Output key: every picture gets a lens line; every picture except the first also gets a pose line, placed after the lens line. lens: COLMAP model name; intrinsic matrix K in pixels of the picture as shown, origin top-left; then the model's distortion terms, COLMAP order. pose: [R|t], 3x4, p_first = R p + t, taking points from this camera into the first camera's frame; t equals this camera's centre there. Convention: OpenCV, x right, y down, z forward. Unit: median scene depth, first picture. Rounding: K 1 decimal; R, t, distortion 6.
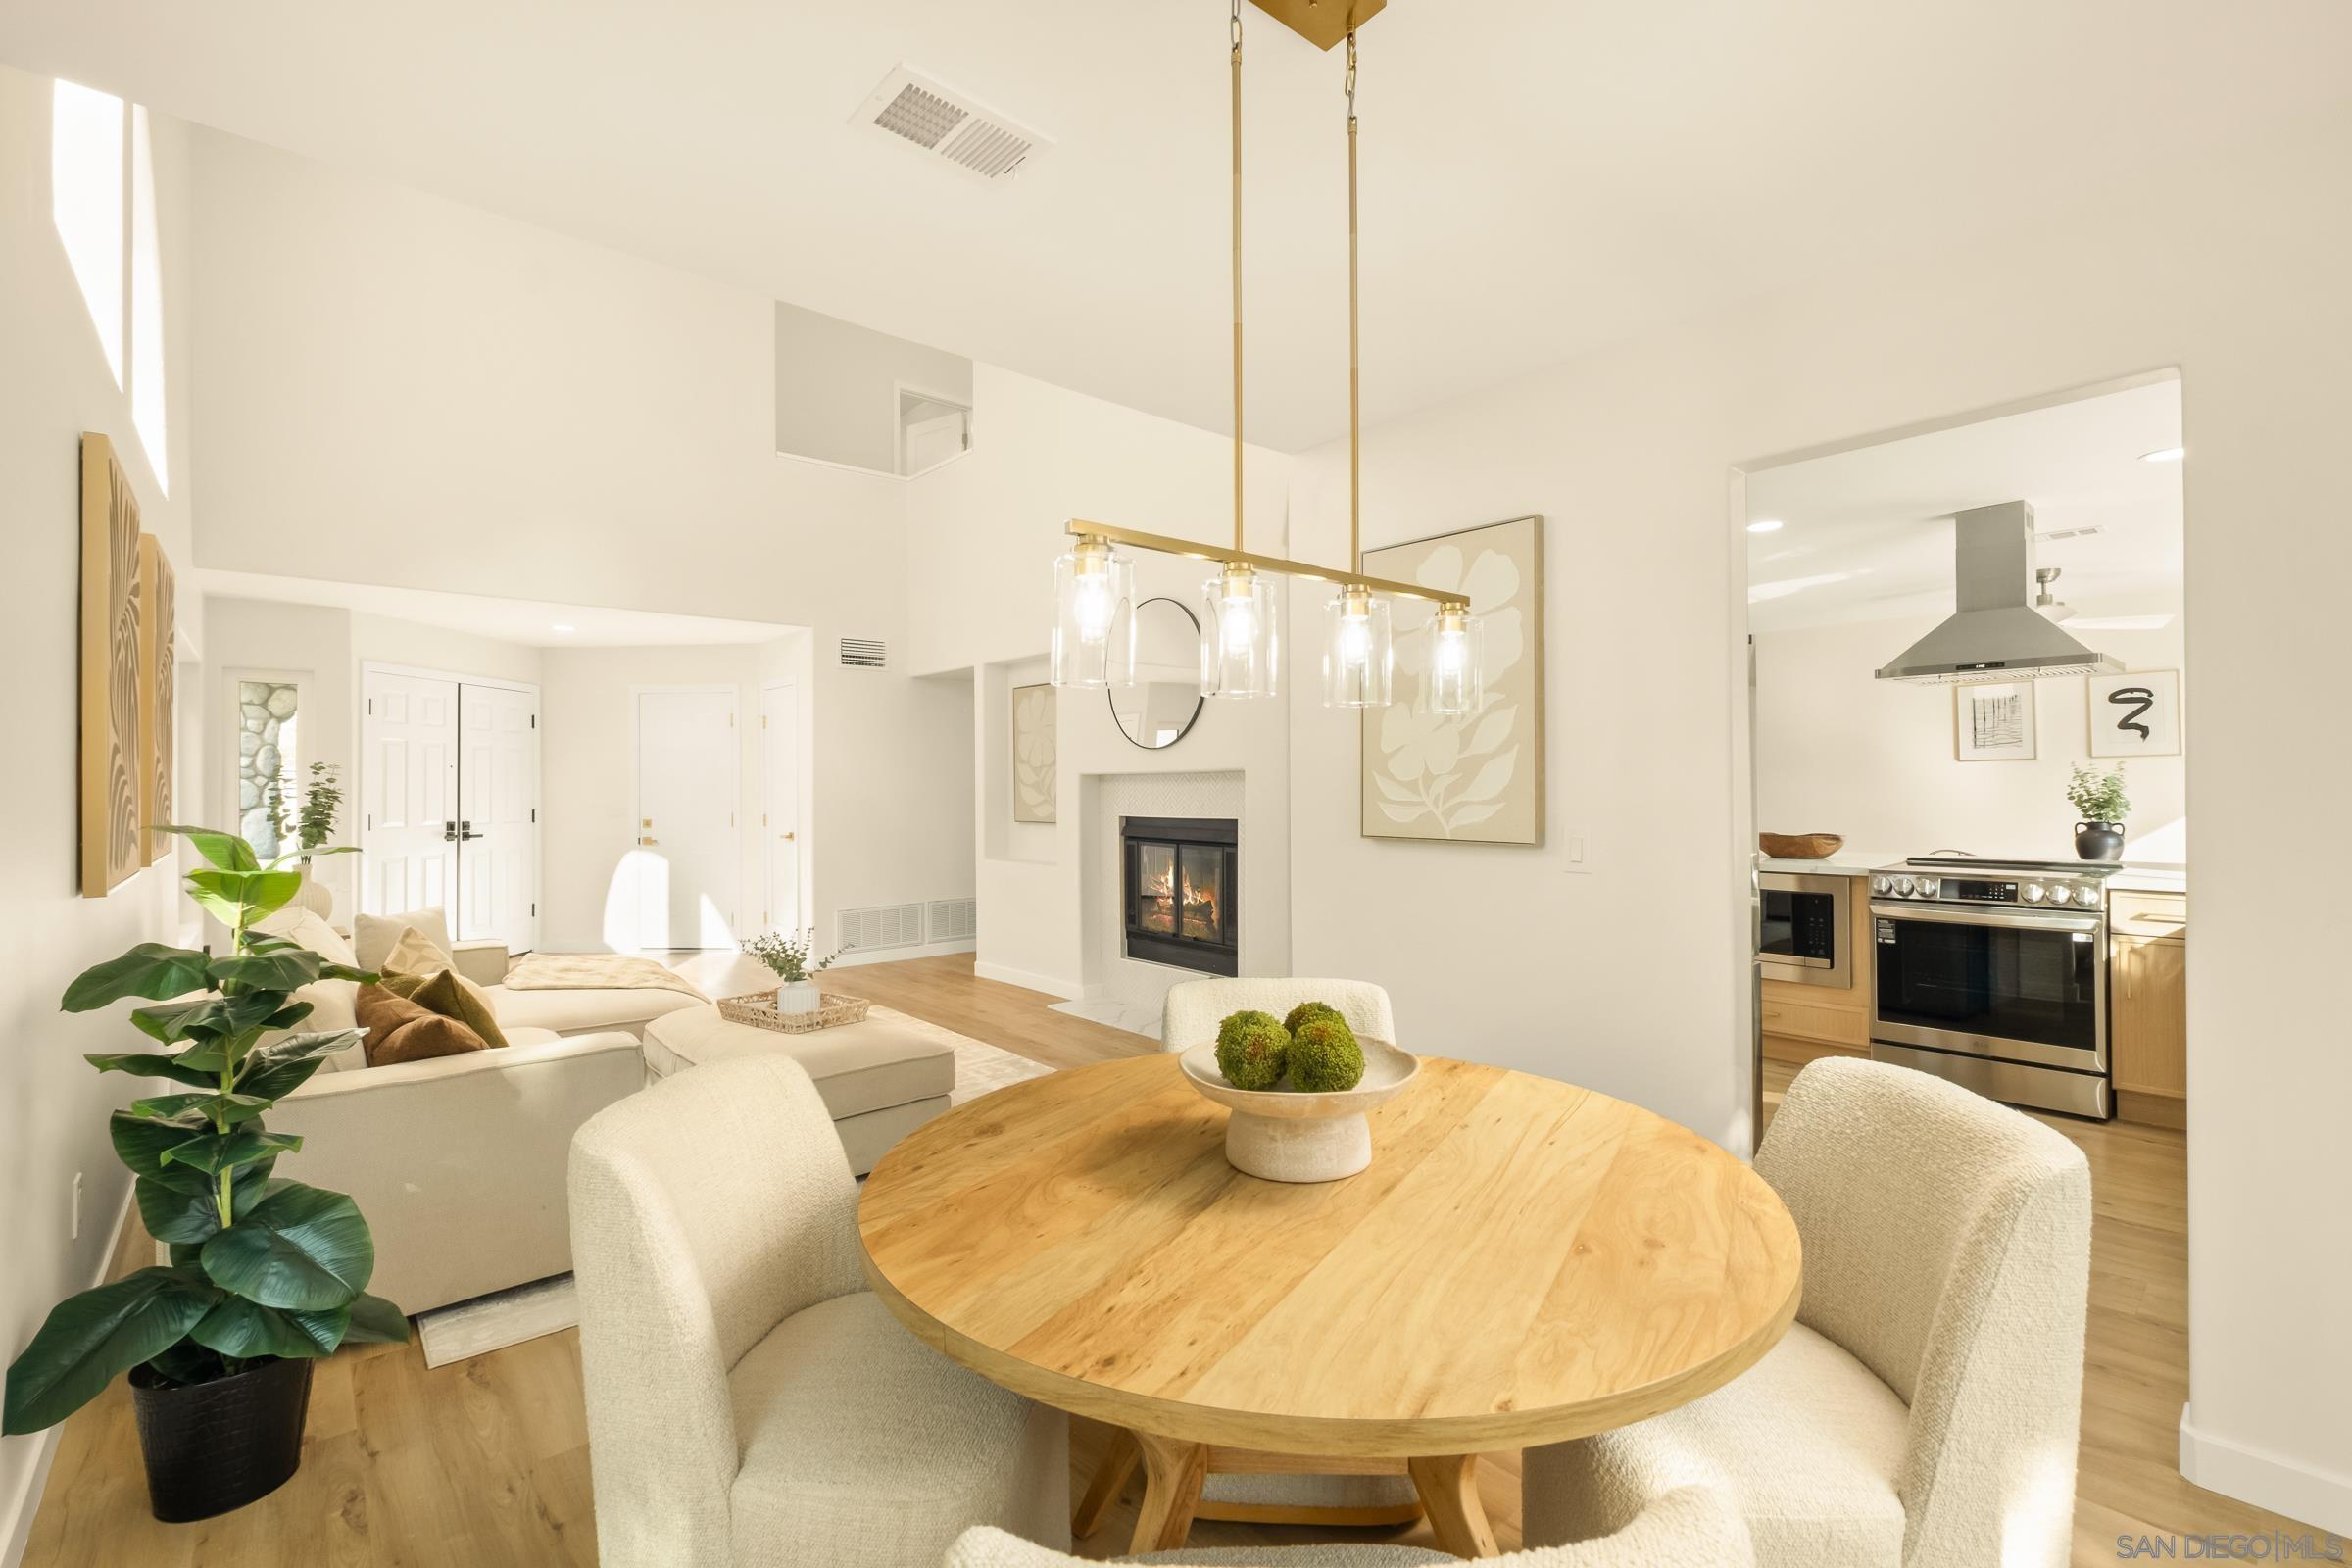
lens RADIAL K [[1019.6, 0, 1177.9], [0, 1019.6, 779.2], [0, 0, 1]] dist [-0.014488, 0.000025]
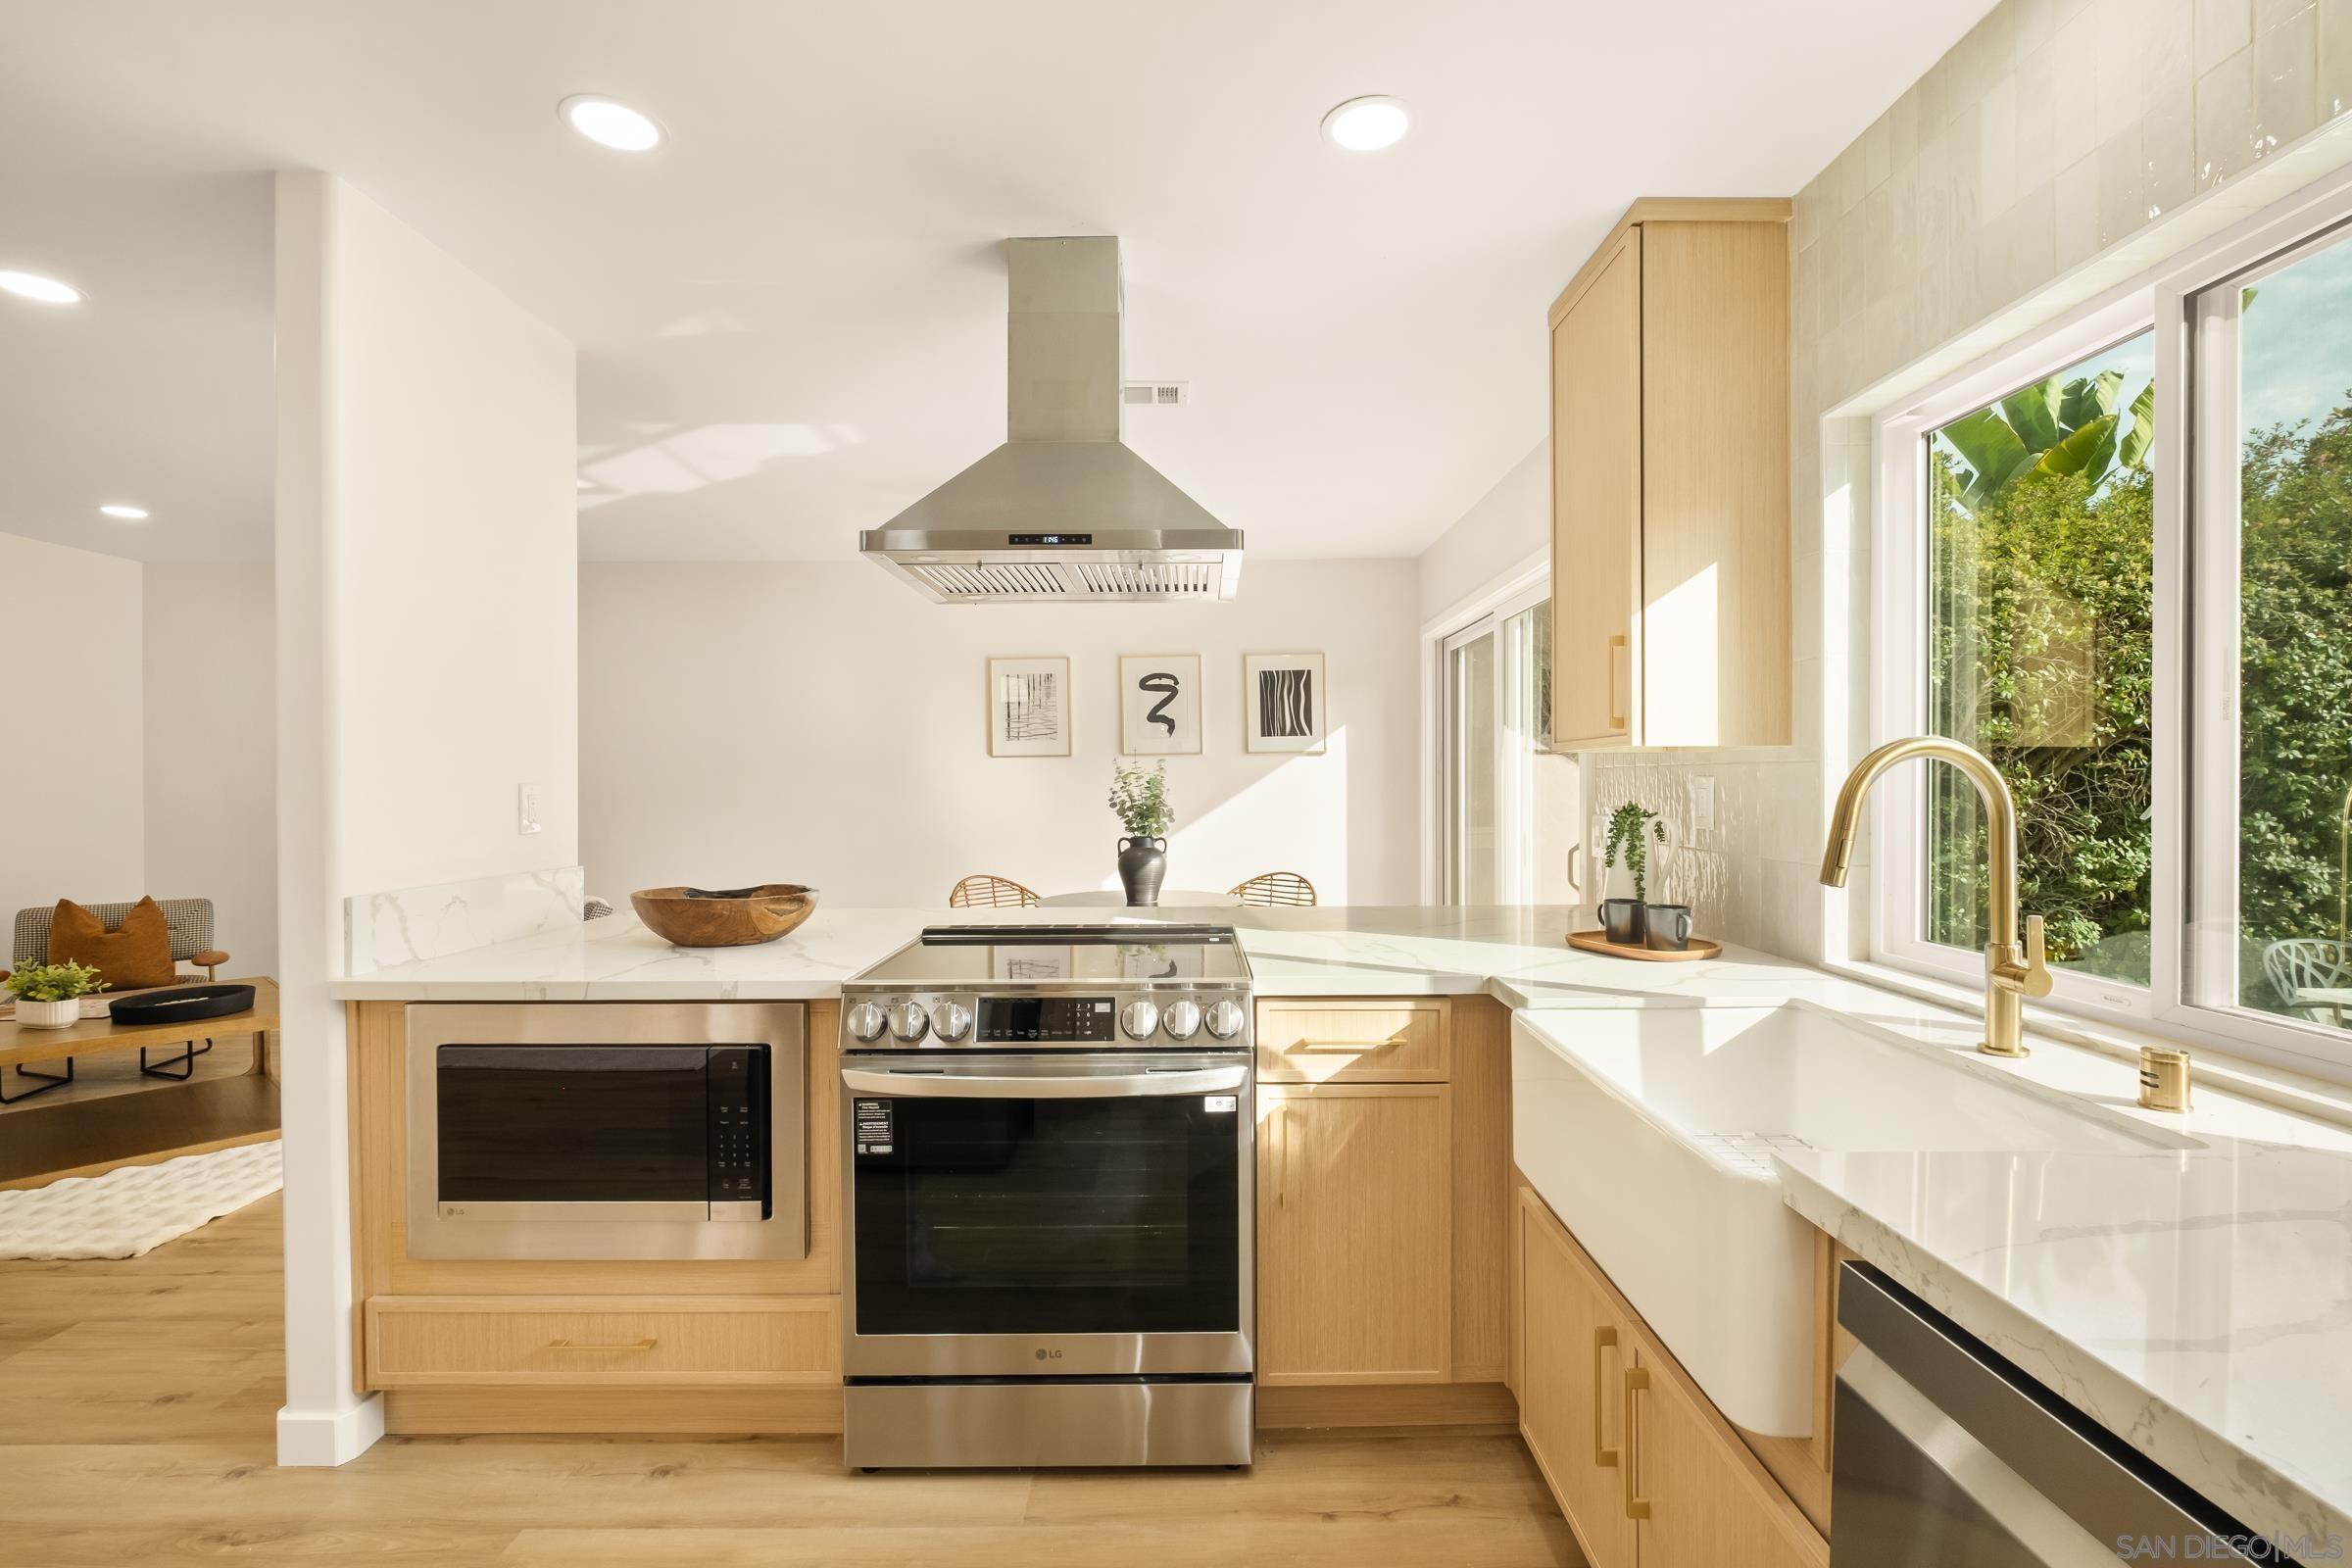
lens RADIAL K [[1019.6, 0, 1177.9], [0, 1019.6, 779.2], [0, 0, 1]] dist [-0.014488, 0.000025]
pose [[0.659220, 0.006466, 0.751922, 0.446405], [-0.005394, 0.999978, -0.003870, 0.001876], [-0.751931, -0.001505, 0.659240, 0.601081]]
